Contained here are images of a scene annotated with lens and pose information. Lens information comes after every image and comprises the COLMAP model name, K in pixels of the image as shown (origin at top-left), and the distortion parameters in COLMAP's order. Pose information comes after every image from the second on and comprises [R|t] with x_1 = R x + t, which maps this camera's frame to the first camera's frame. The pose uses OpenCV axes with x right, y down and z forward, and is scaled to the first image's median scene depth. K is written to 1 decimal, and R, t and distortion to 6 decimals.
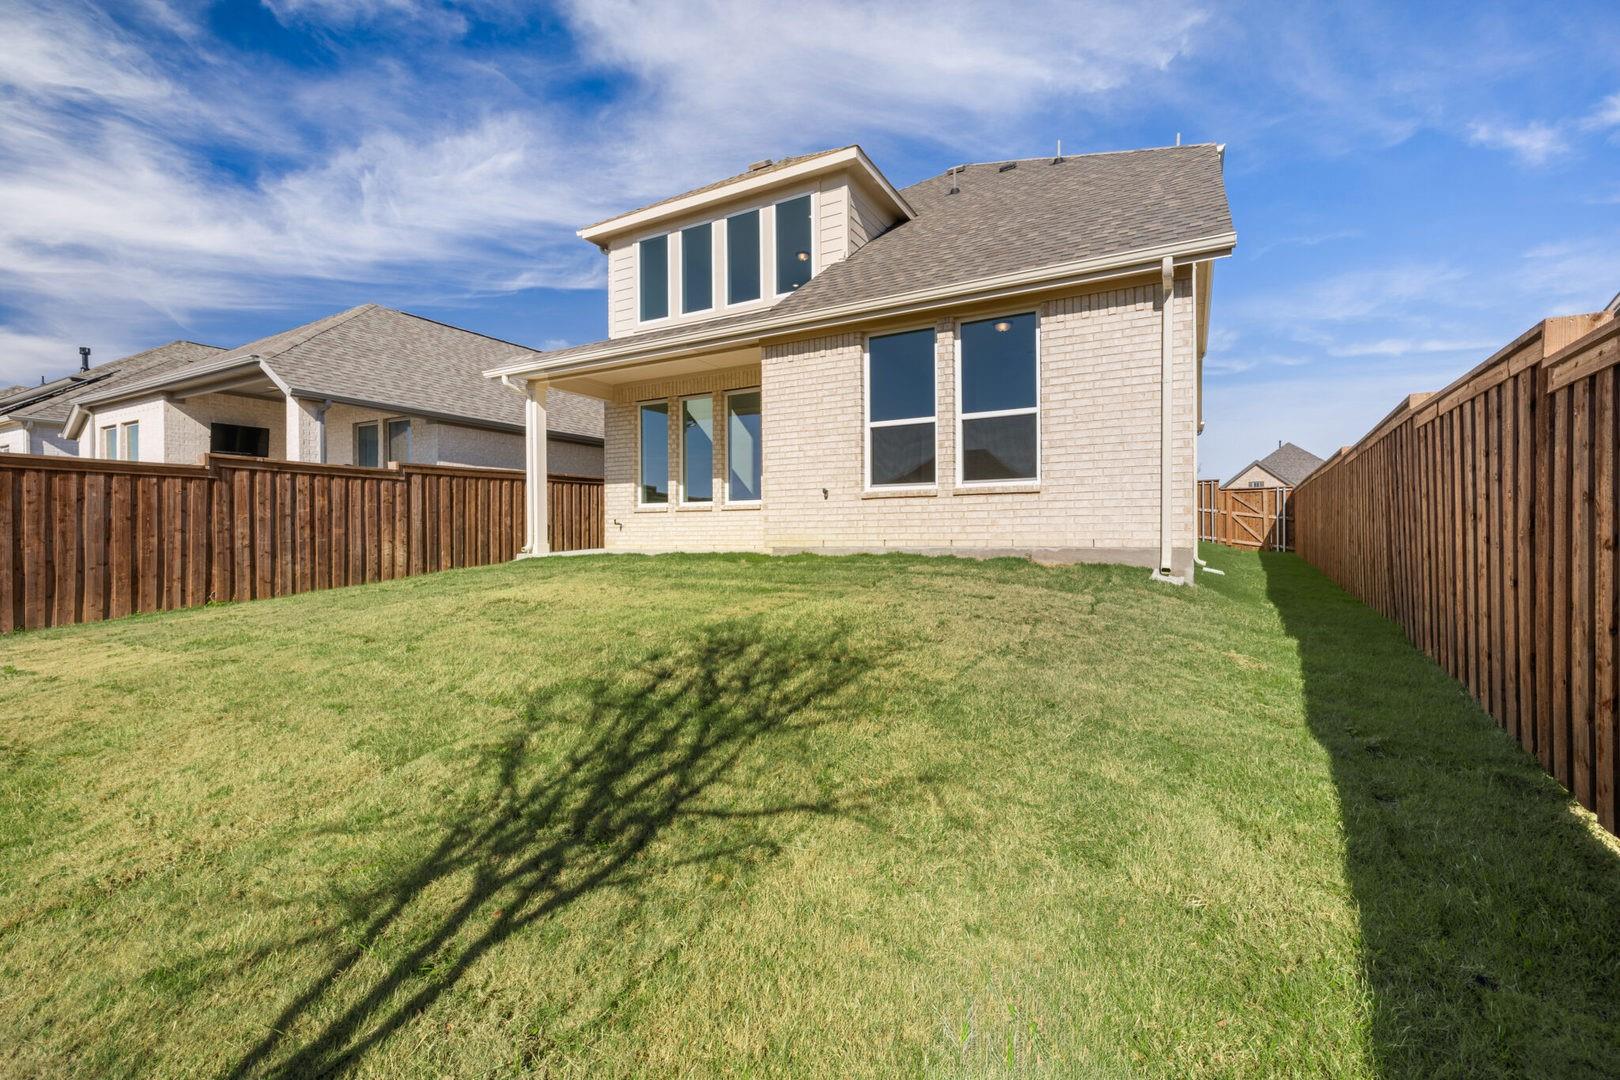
lens RADIAL K [[724.4, 0, 892.4], [0, 724.4, 537.3], [0, 0, 1]] dist [0.004904, -0.000144]
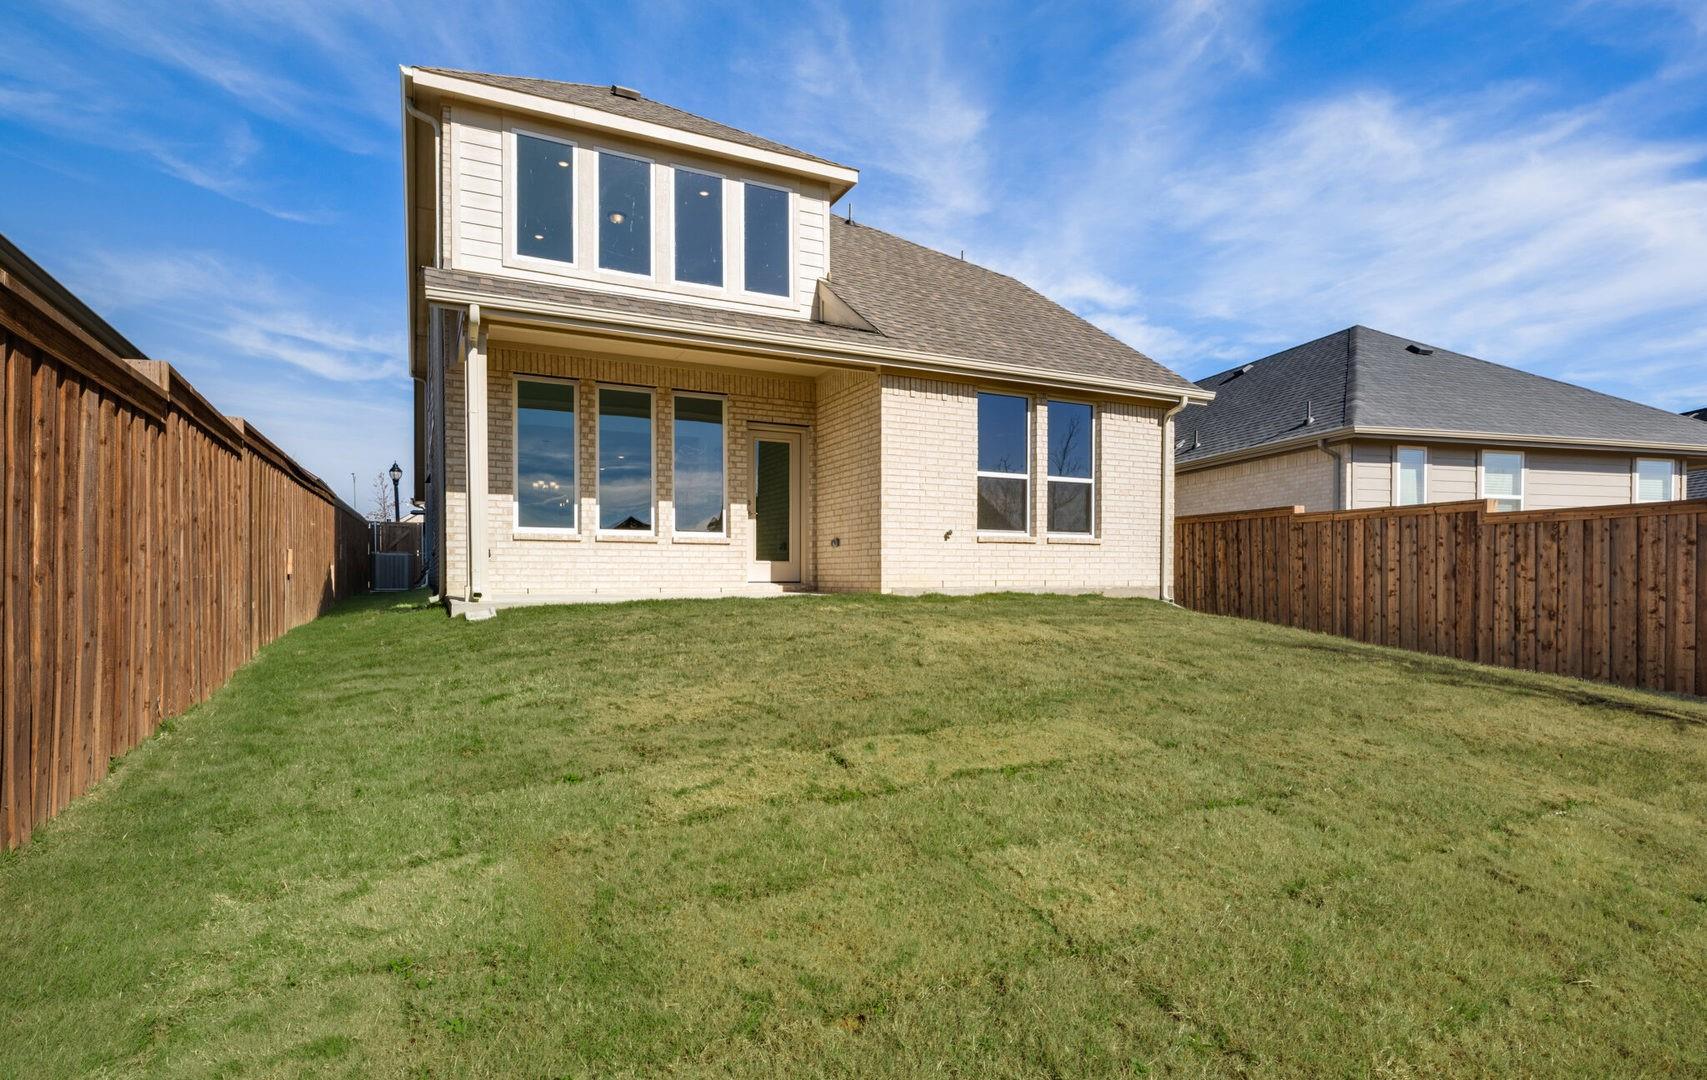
lens RADIAL K [[841.7, 0, 929.6], [0, 841.7, 588.2], [0, 0, 1]] dist [0.008585, 0.001128]
pose [[0.562753, -0.000407, 0.826625, -1.076010], [-0.000041, 1.000000, 0.000520, 0.014253], [-0.826625, -0.000326, 0.562753, 0.344156]]
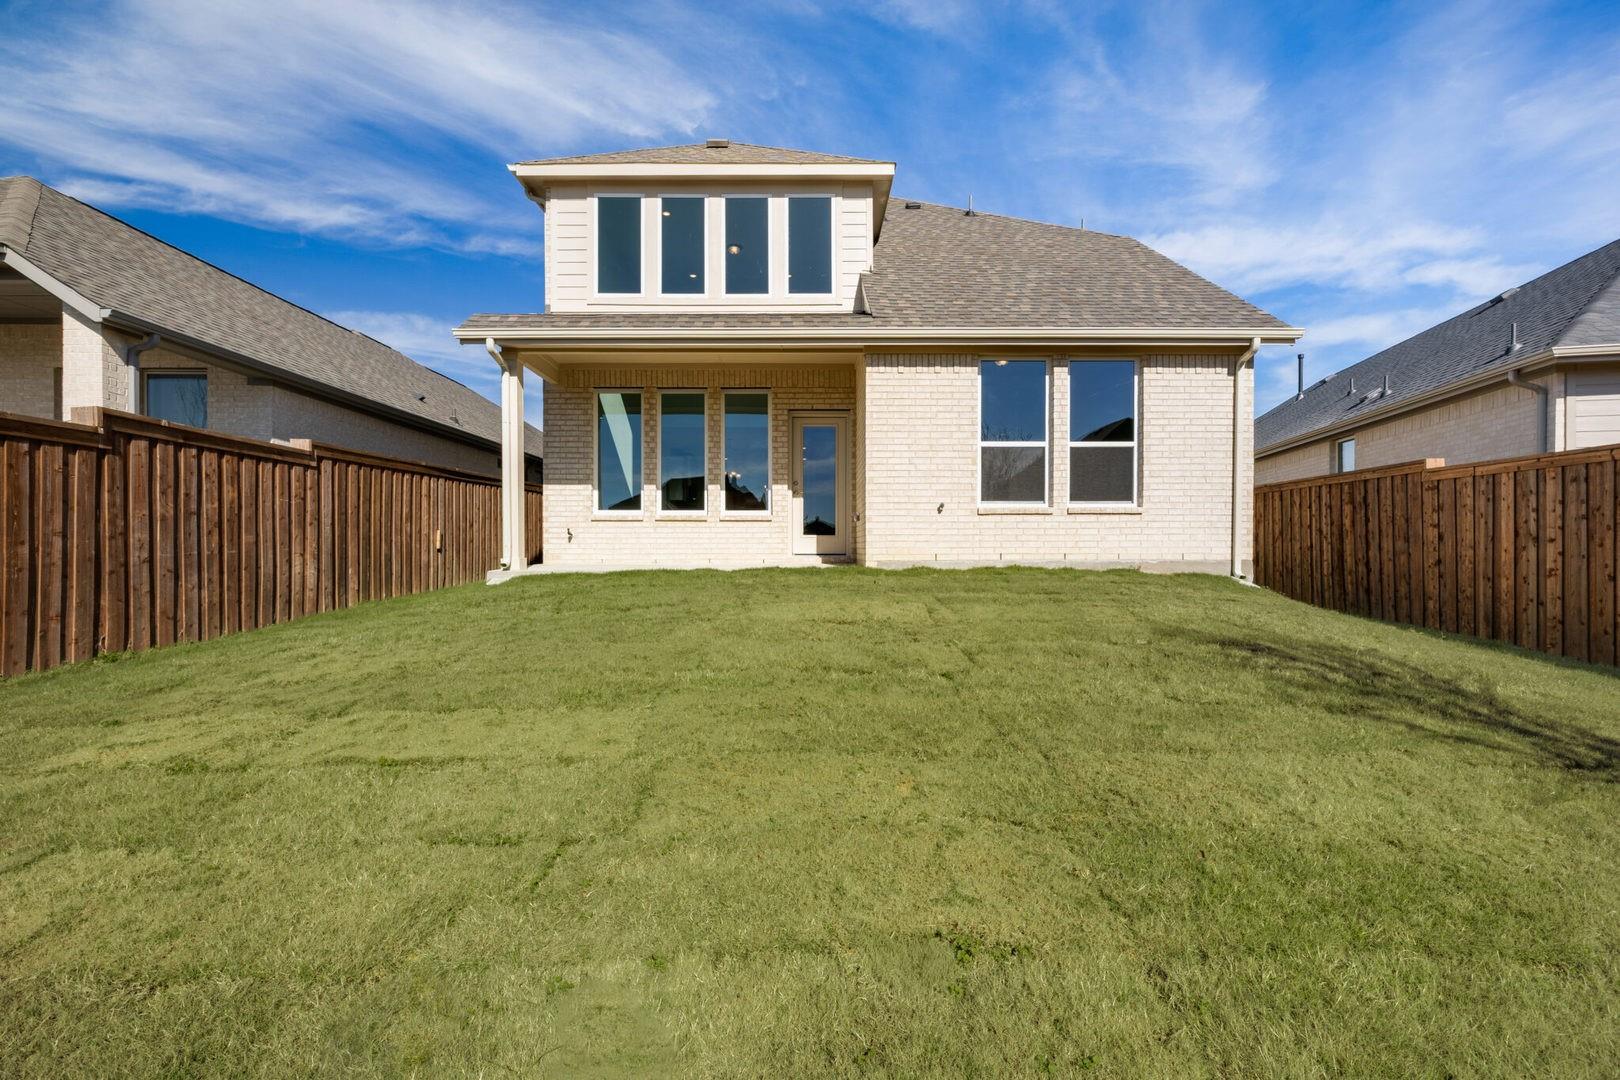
lens RADIAL K [[724.4, 0, 885.6], [0, 724.4, 547.8], [0, 0, 1]] dist [0.004904, -0.000144]
pose [[0.870390, 0.006757, 0.492317, -0.649537], [-0.003507, 0.999966, -0.007524, 0.003429], [-0.492351, 0.004823, 0.870383, 0.150543]]
